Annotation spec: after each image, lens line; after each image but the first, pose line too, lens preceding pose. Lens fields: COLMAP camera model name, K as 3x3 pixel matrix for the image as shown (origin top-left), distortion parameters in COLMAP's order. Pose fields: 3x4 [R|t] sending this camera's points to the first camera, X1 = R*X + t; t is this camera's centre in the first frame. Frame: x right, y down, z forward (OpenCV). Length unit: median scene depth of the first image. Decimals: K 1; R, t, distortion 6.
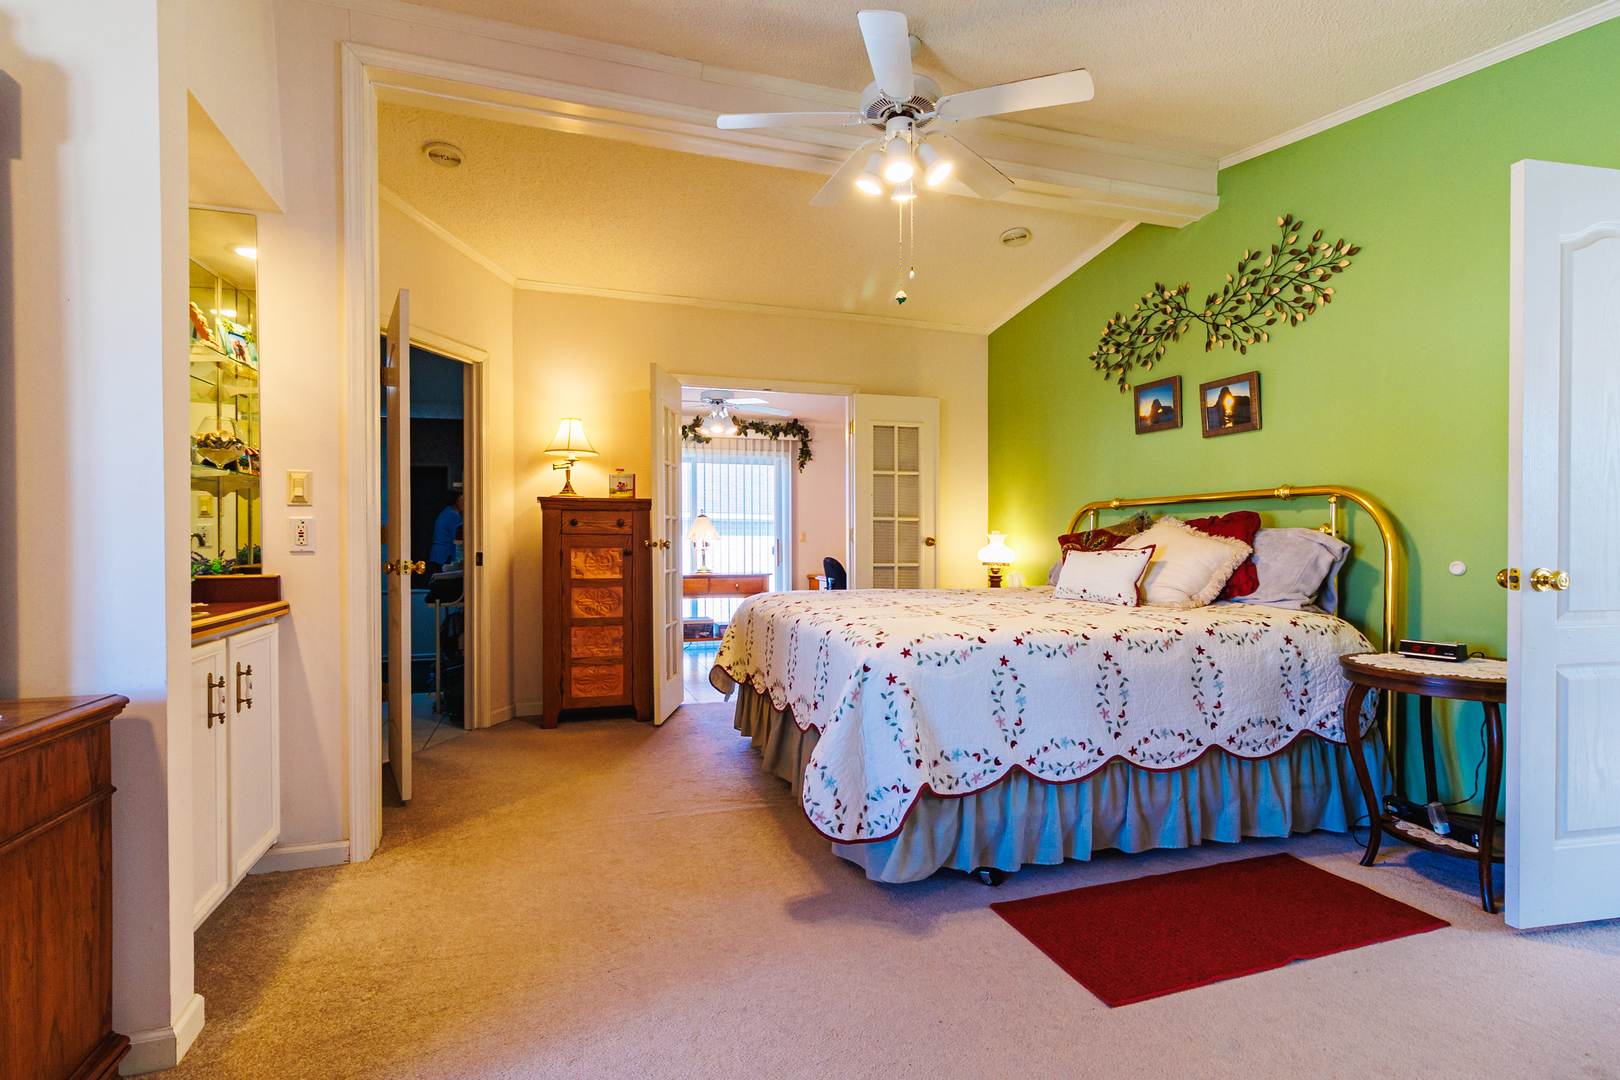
lens RADIAL K [[788.4, 0, 808.0], [0, 788.4, 533.3], [0, 0, 1]] dist [0.000274, -0.000233]
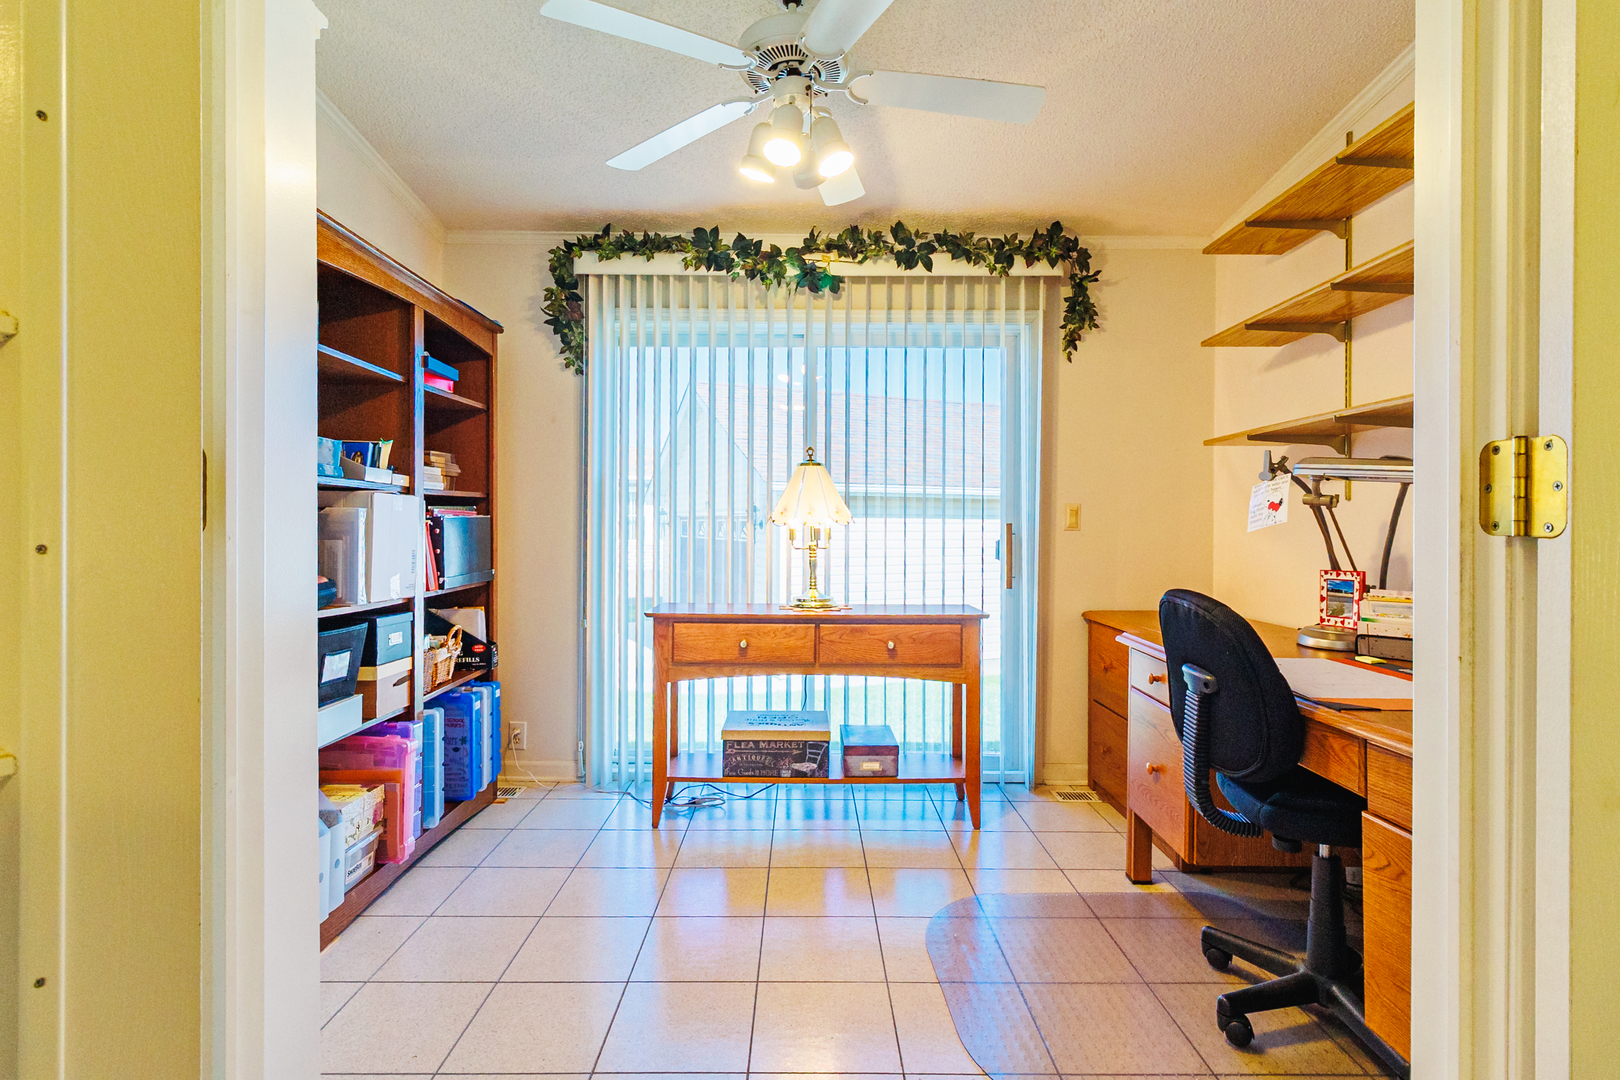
lens RADIAL K [[788.4, 0, 808.0], [0, 788.4, 533.3], [0, 0, 1]] dist [0.000274, -0.000233]
pose [[0.953534, 0.008461, -0.301166, -0.014231], [-0.004433, 0.999891, 0.014055, 0.007198], [0.301252, -0.012067, 0.953468, 0.584216]]
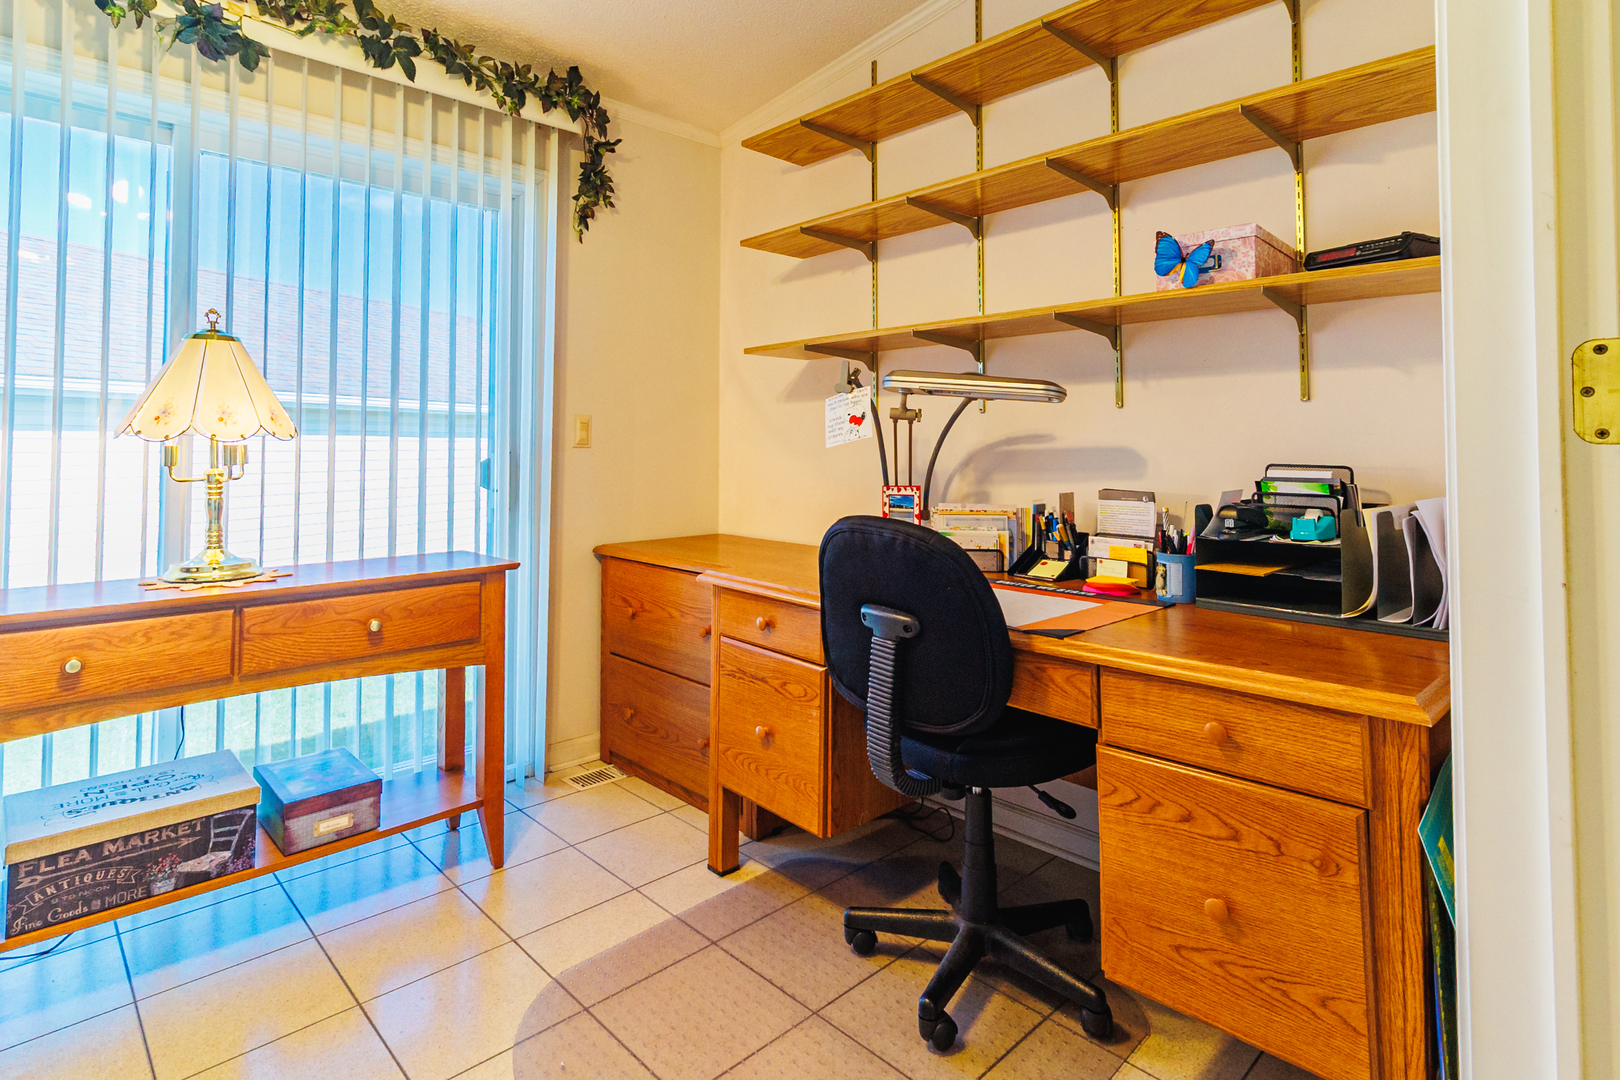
lens RADIAL K [[838.4, 0, 808.8], [0, 838.4, 422.6], [0, 0, 1]] dist [0.000406, -0.000134]
pose [[0.894940, 0.016363, 0.445887, -0.081596], [-0.005707, 0.999665, -0.025232, 0.008687], [-0.446151, 0.020037, 0.894734, 0.657179]]
